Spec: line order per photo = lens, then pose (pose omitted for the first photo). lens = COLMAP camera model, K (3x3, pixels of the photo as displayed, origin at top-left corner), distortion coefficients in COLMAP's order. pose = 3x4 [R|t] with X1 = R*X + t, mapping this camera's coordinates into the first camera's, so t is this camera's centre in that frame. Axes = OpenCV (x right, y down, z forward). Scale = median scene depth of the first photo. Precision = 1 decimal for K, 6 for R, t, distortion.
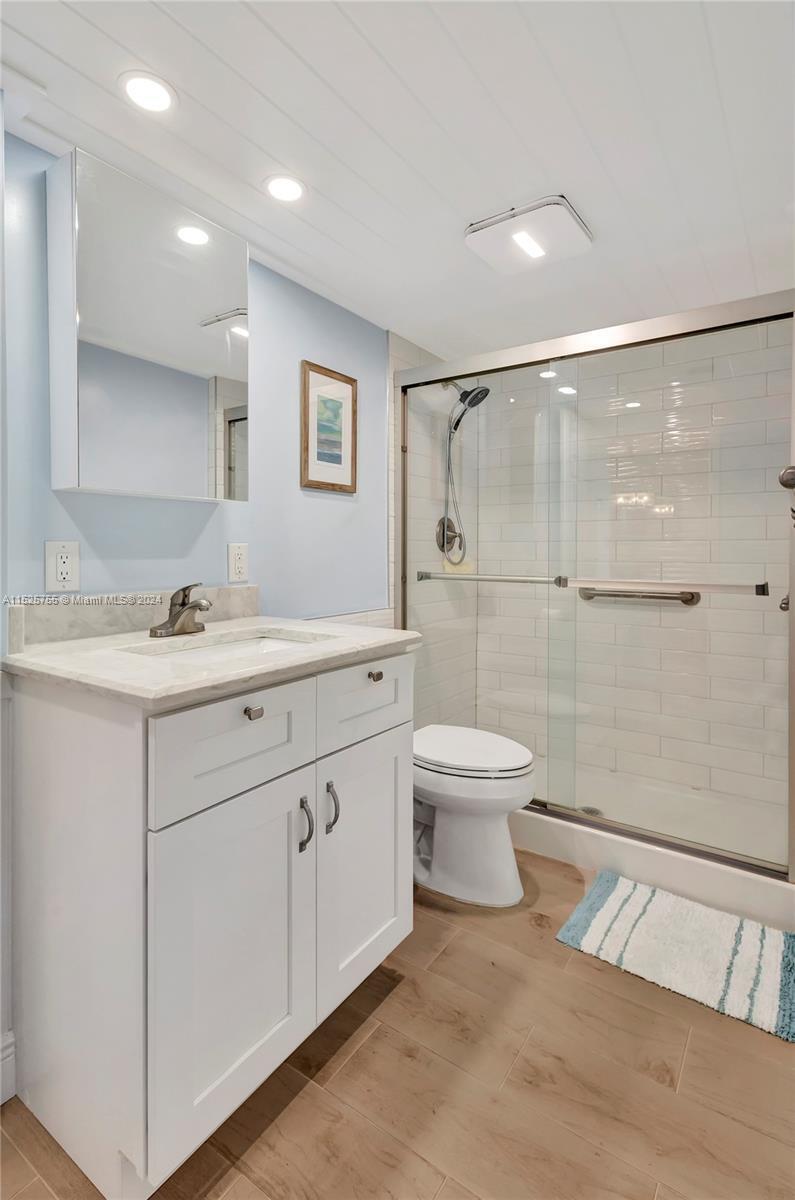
lens RADIAL K [[572.8, 0, 397.8], [0, 572.8, 571.9], [0, 0, 1]] dist [0.018799, -0.012430]
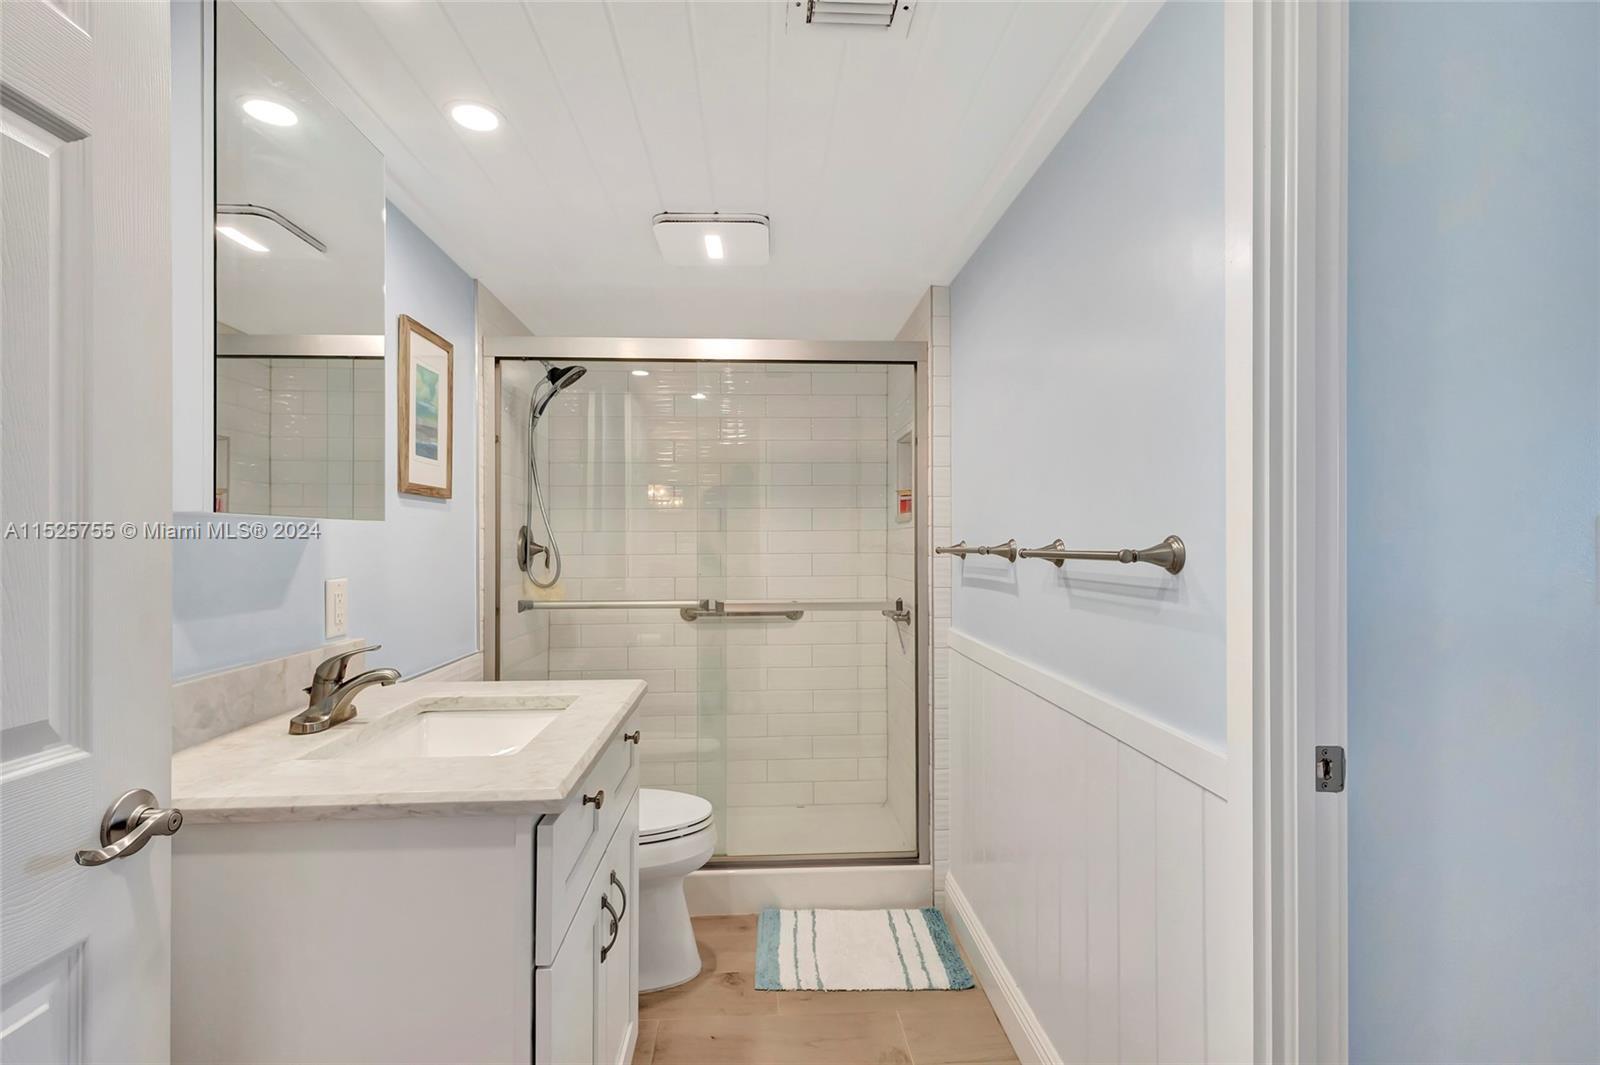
lens RADIAL K [[753.2, 0, 801.3], [0, 753.2, 558.4], [0, 0, 1]] dist [0.001802, 0.000251]
pose [[0.789363, -0.016918, 0.613693, -0.353469], [0.029082, 0.999528, -0.009852, -0.044661], [-0.613237, 0.025624, 0.789483, -0.029576]]
